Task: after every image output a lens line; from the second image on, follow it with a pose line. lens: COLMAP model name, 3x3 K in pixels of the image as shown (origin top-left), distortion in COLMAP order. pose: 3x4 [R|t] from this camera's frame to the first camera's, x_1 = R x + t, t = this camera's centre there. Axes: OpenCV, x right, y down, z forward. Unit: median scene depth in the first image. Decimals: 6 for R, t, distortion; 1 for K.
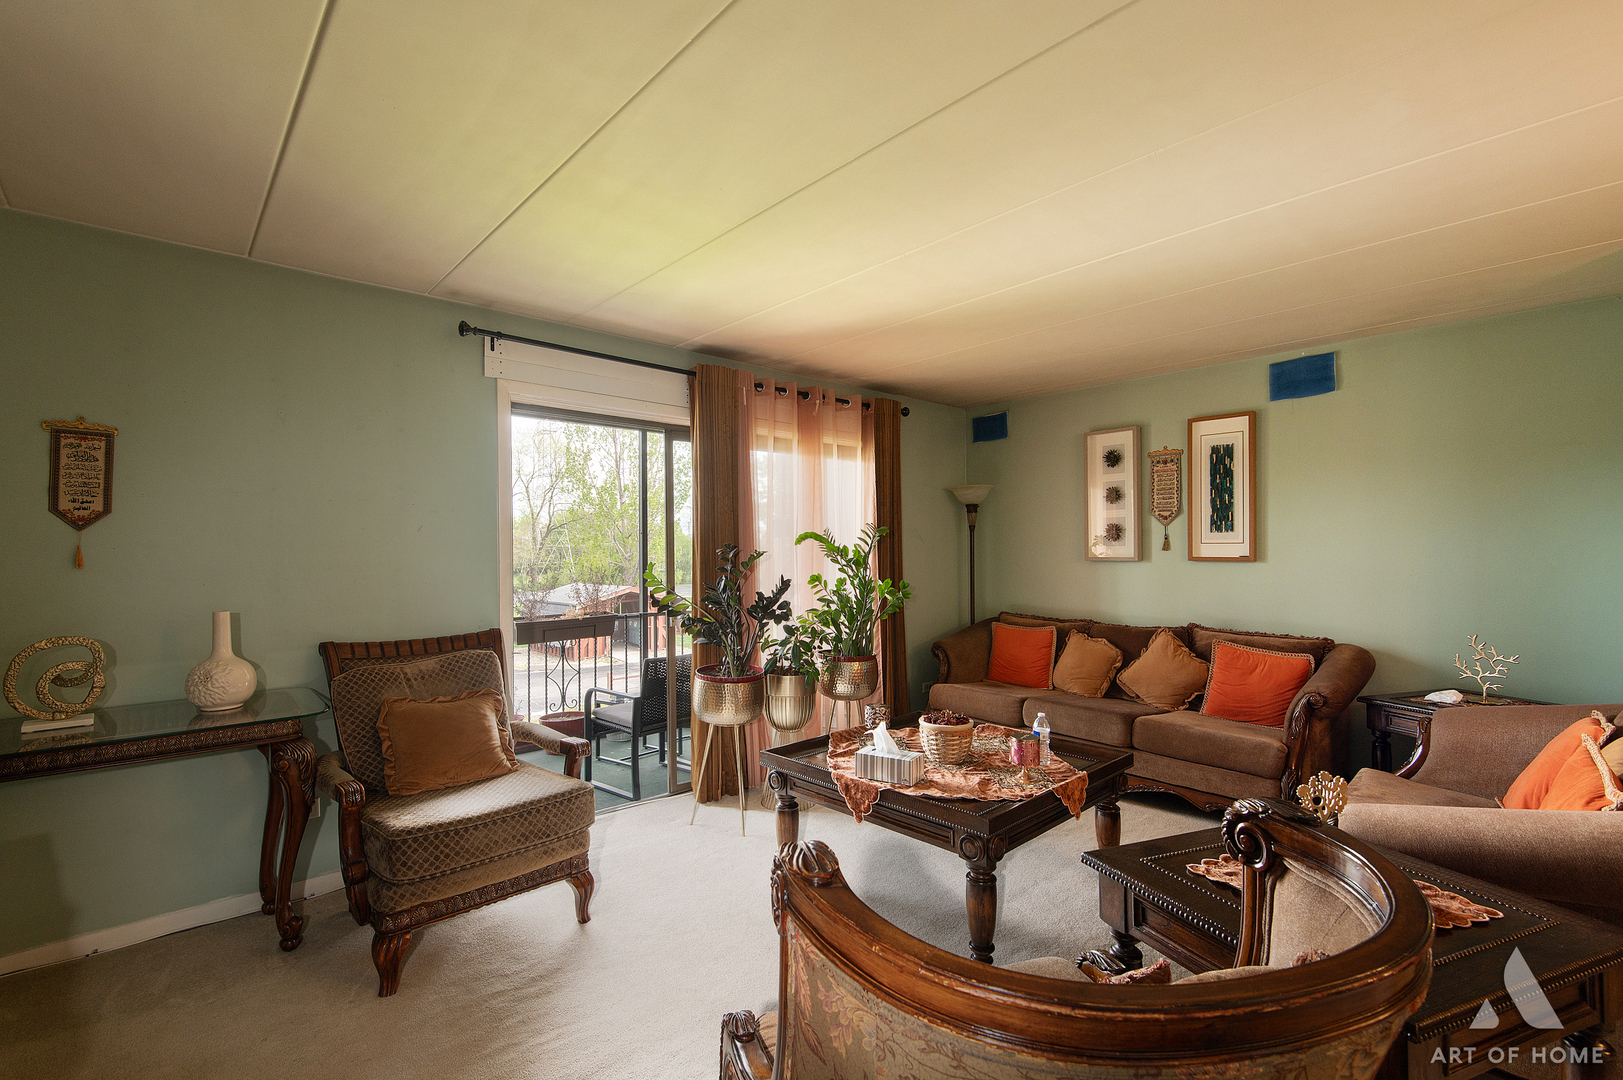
lens RADIAL K [[724.0, 0, 816.7], [0, 724.0, 536.8], [0, 0, 1]] dist [0.010542, -0.000967]
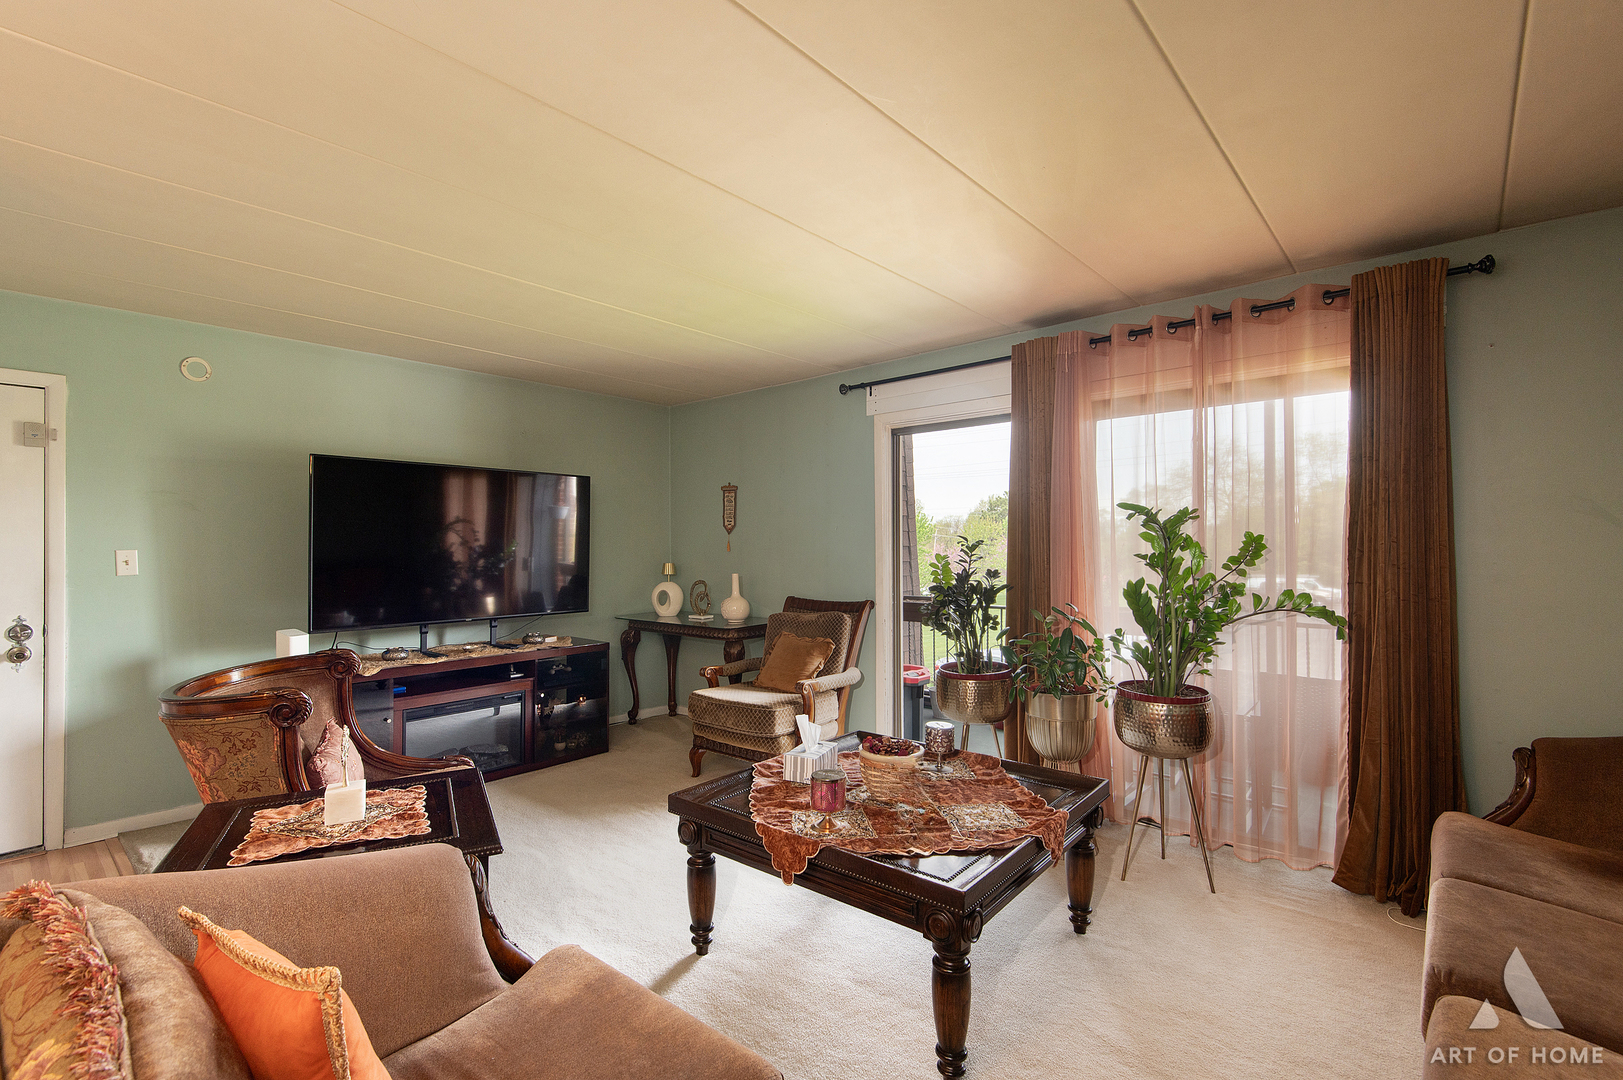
lens RADIAL K [[724.0, 0, 803.0], [0, 724.0, 544.3], [0, 0, 1]] dist [0.010542, -0.000967]
pose [[0.116893, -0.000157, -0.993145, 0.547279], [0.022671, 0.999740, 0.002510, 0.009379], [0.992886, -0.022809, 0.116866, 0.442275]]
